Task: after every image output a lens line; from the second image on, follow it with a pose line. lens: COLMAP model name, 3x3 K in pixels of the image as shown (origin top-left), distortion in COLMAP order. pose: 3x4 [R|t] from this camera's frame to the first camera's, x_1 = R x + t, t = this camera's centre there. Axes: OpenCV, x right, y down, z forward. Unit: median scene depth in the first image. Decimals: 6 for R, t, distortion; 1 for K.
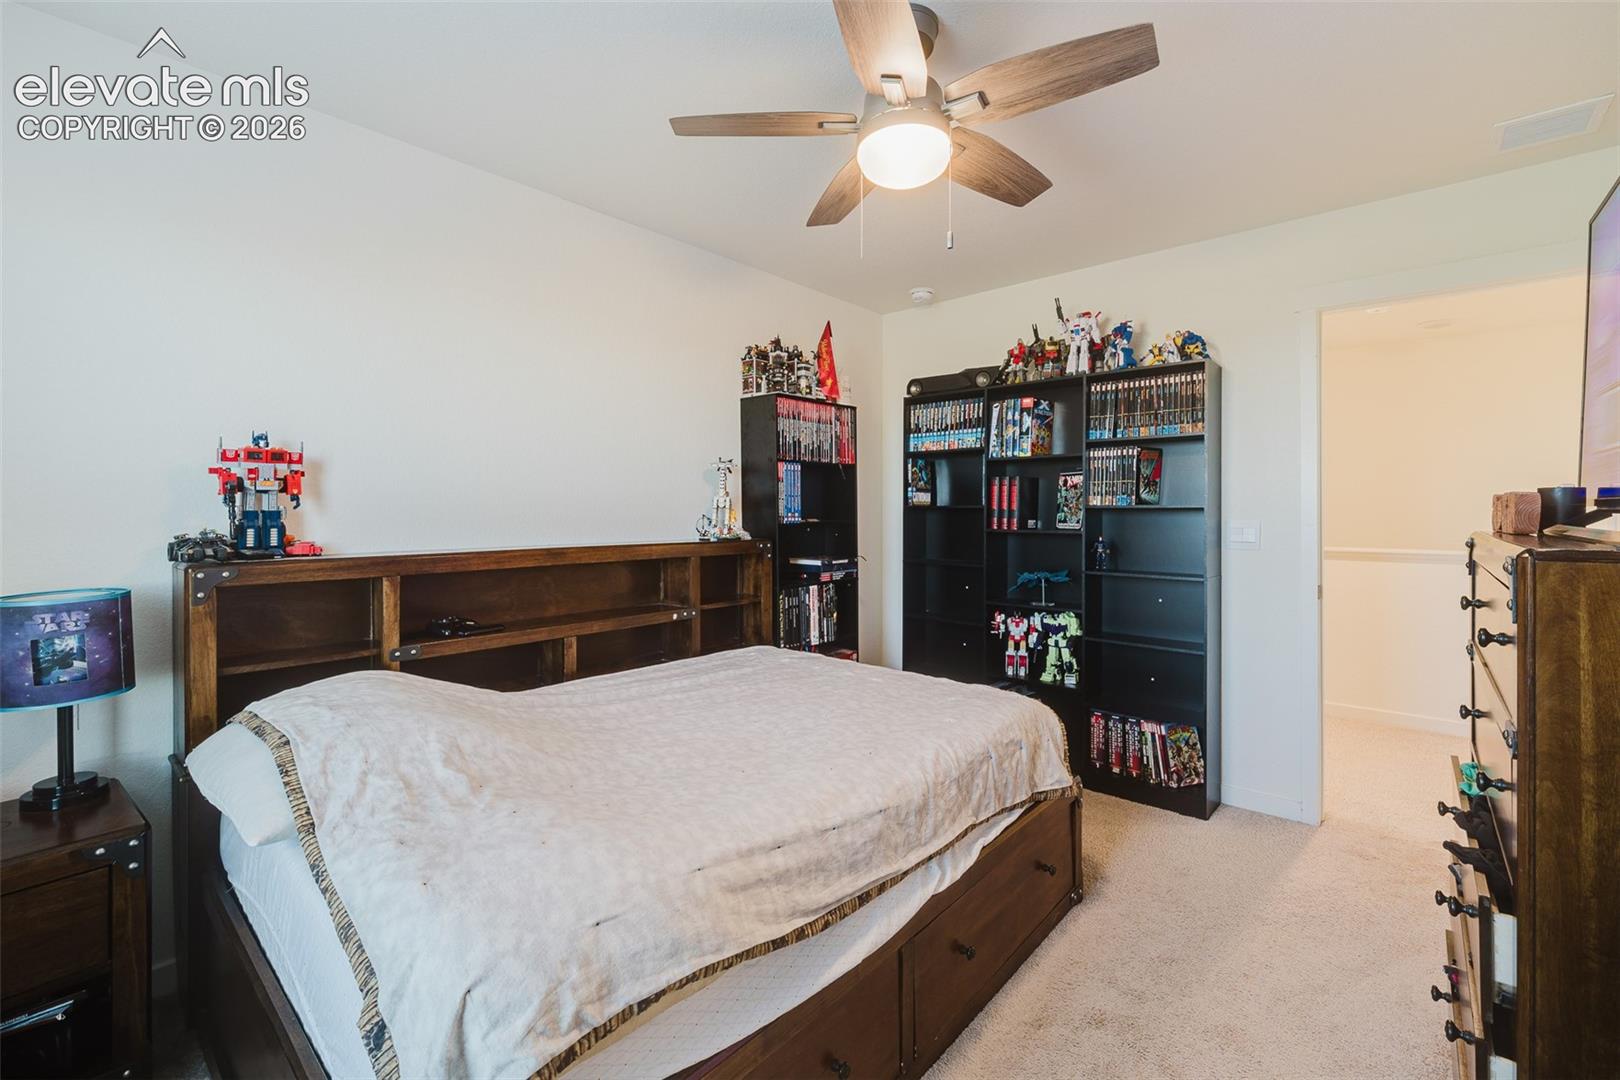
lens RADIAL K [[682.8, 0, 822.5], [0, 682.8, 518.8], [0, 0, 1]] dist [-0.007915, -0.000287]
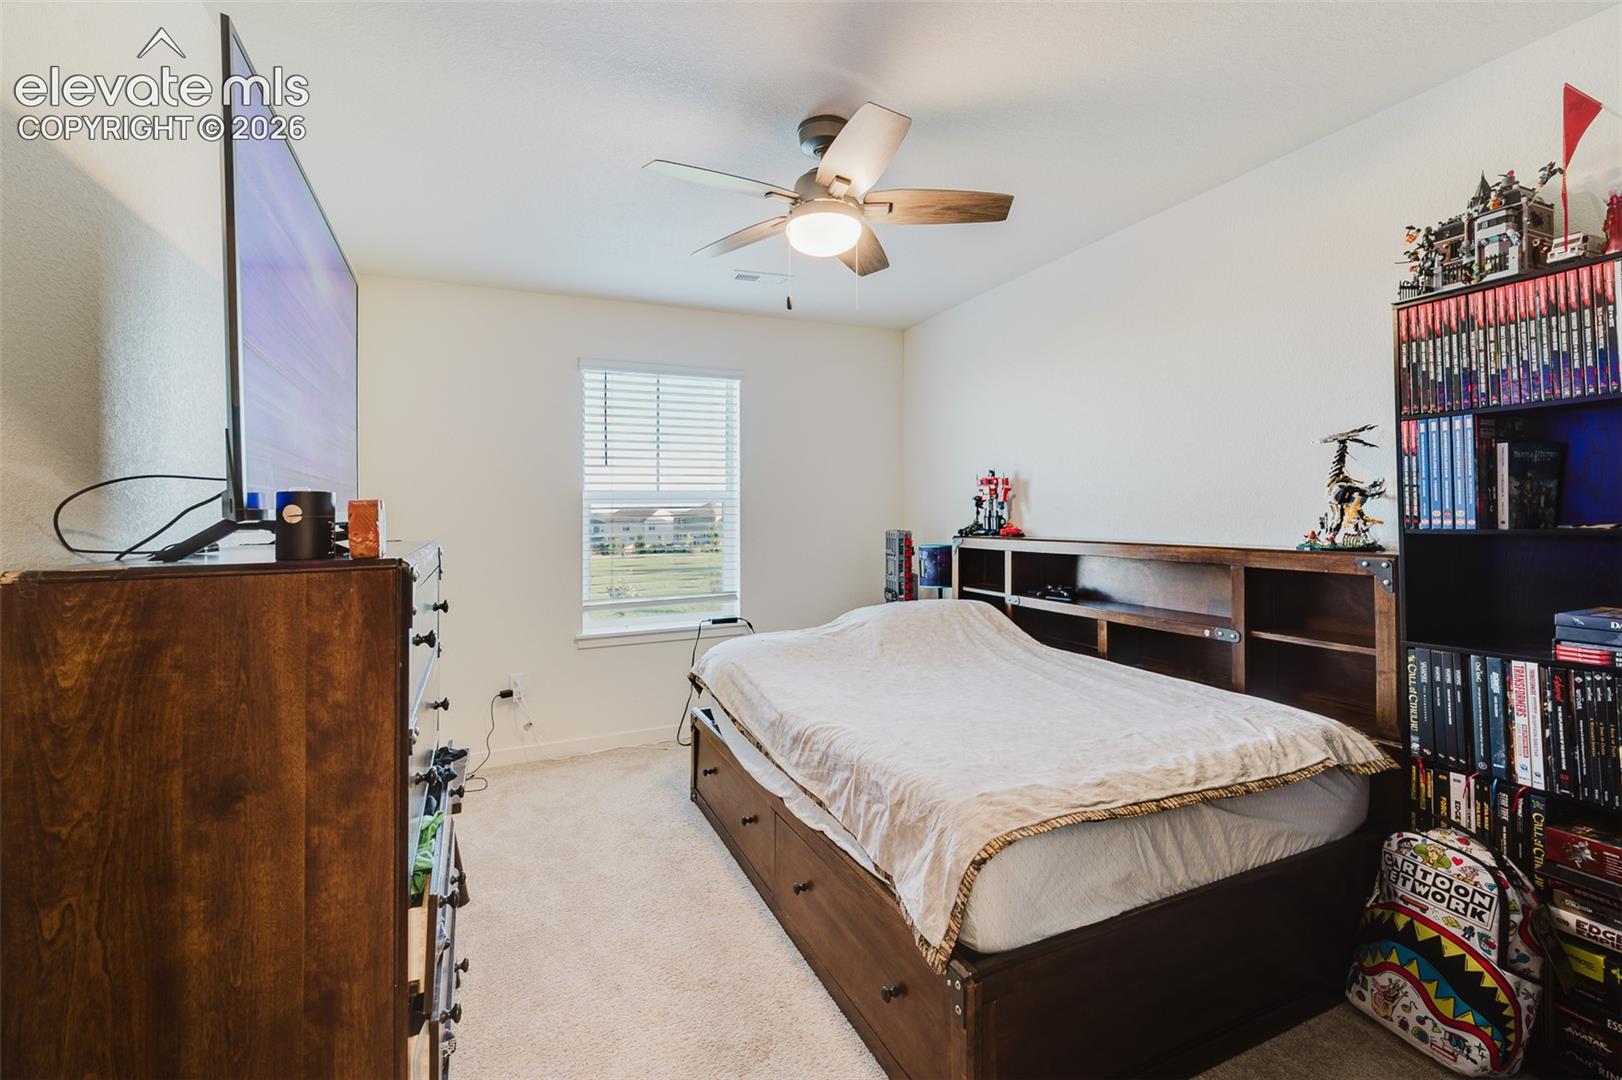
lens RADIAL K [[697.1, 0, 806.5], [0, 697.1, 527.3], [0, 0, 1]] dist [-0.001381, -0.000513]
pose [[-0.415619, 0.021622, -0.909282, 0.660279], [-0.002983, 0.999680, 0.025135, -0.008084], [0.909534, 0.013159, -0.415422, 0.766528]]
